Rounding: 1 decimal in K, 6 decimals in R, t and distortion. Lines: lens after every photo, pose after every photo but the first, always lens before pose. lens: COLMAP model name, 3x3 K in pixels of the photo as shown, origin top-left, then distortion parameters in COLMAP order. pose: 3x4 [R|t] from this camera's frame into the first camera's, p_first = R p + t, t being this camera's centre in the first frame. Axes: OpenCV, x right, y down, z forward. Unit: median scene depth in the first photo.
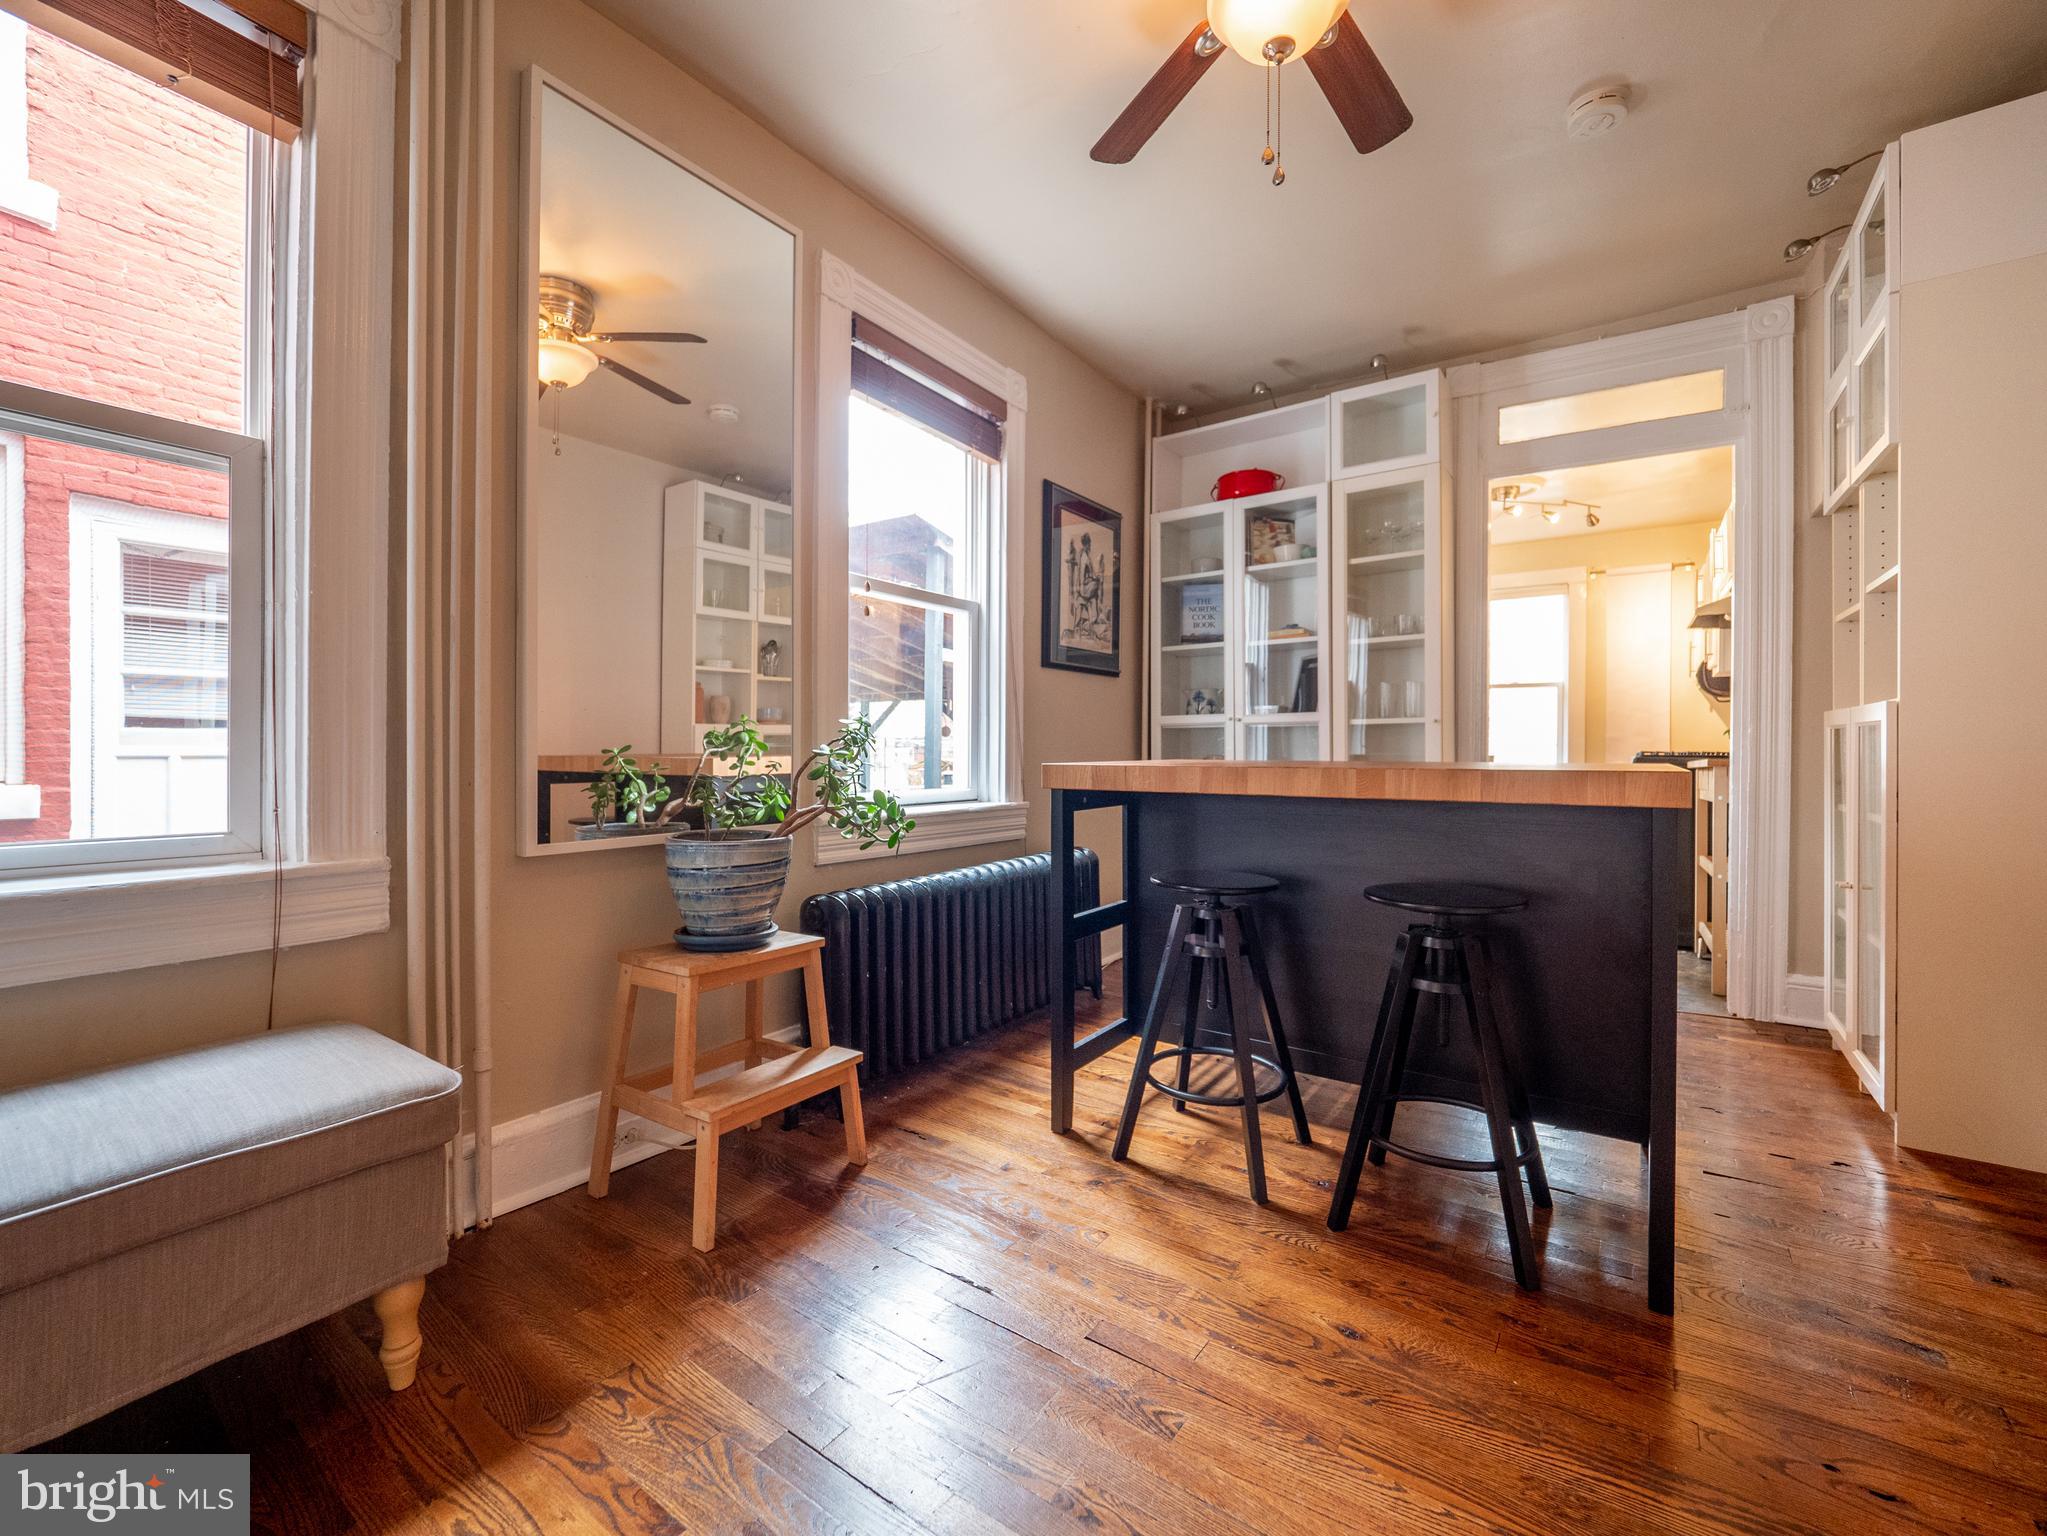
lens RADIAL K [[847.0, 0, 990.7], [0, 847.0, 764.5], [0, 0, 1]] dist [0.000703, -0.005991]
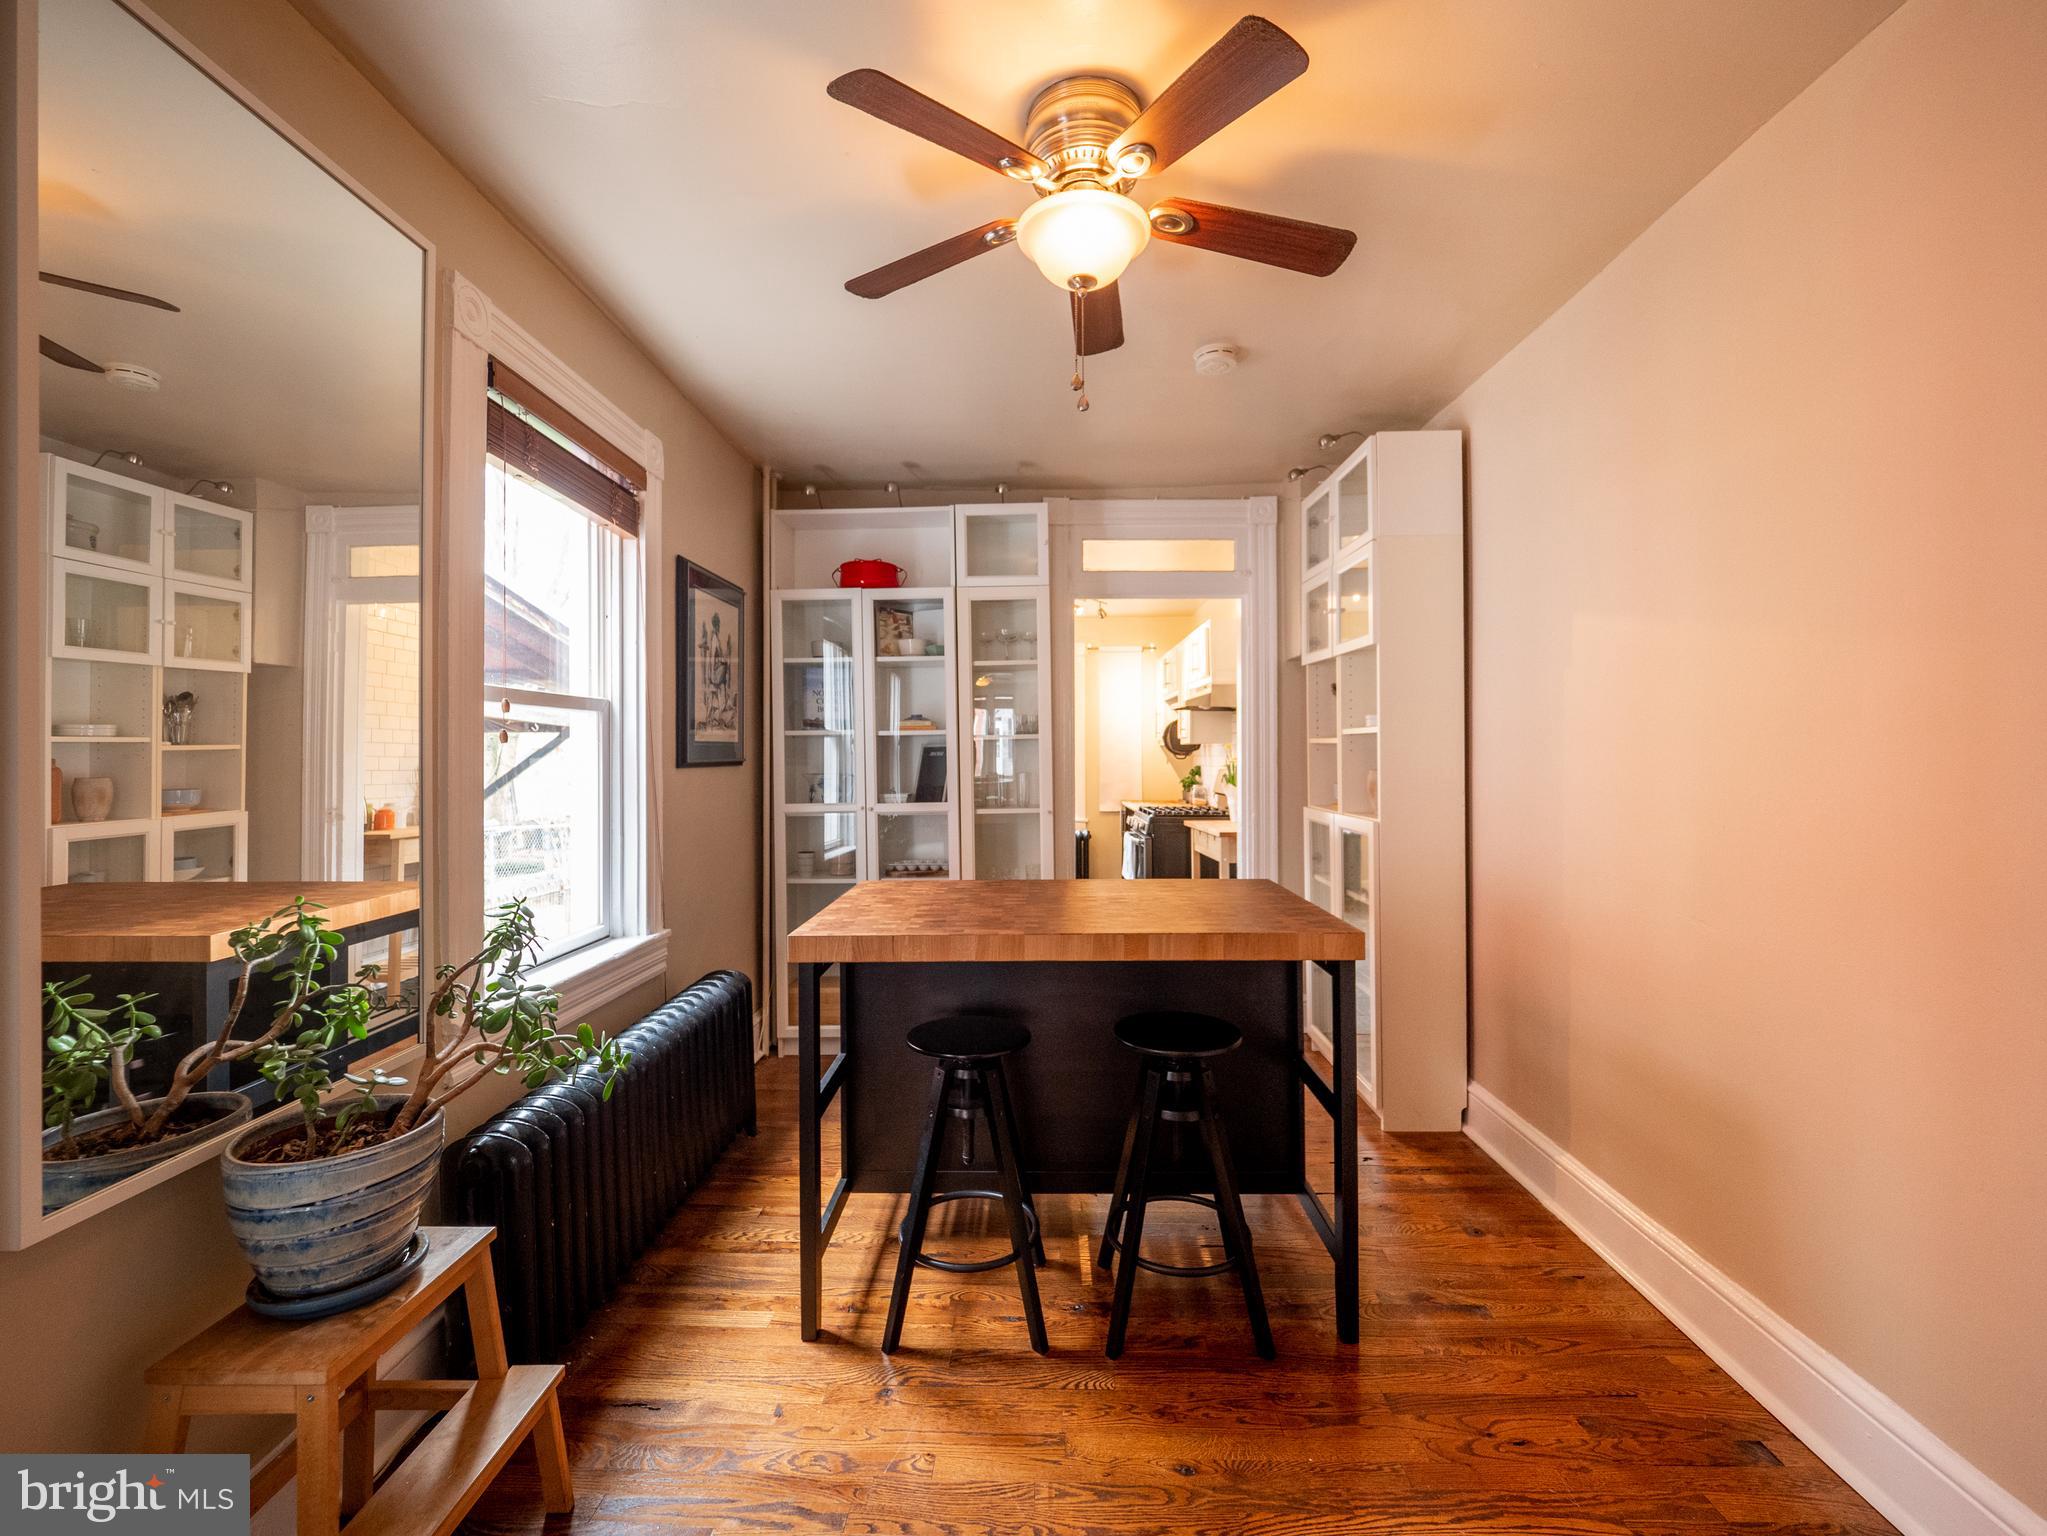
lens RADIAL K [[886.1, 0, 981.7], [0, 886.1, 750.2], [0, 0, 1]] dist [0.017132, -0.016500]
pose [[0.833978, -0.016346, 0.551556, -0.196515], [0.026974, 0.999574, -0.011162, -0.123383], [-0.551138, 0.024186, 0.834063, 0.067106]]
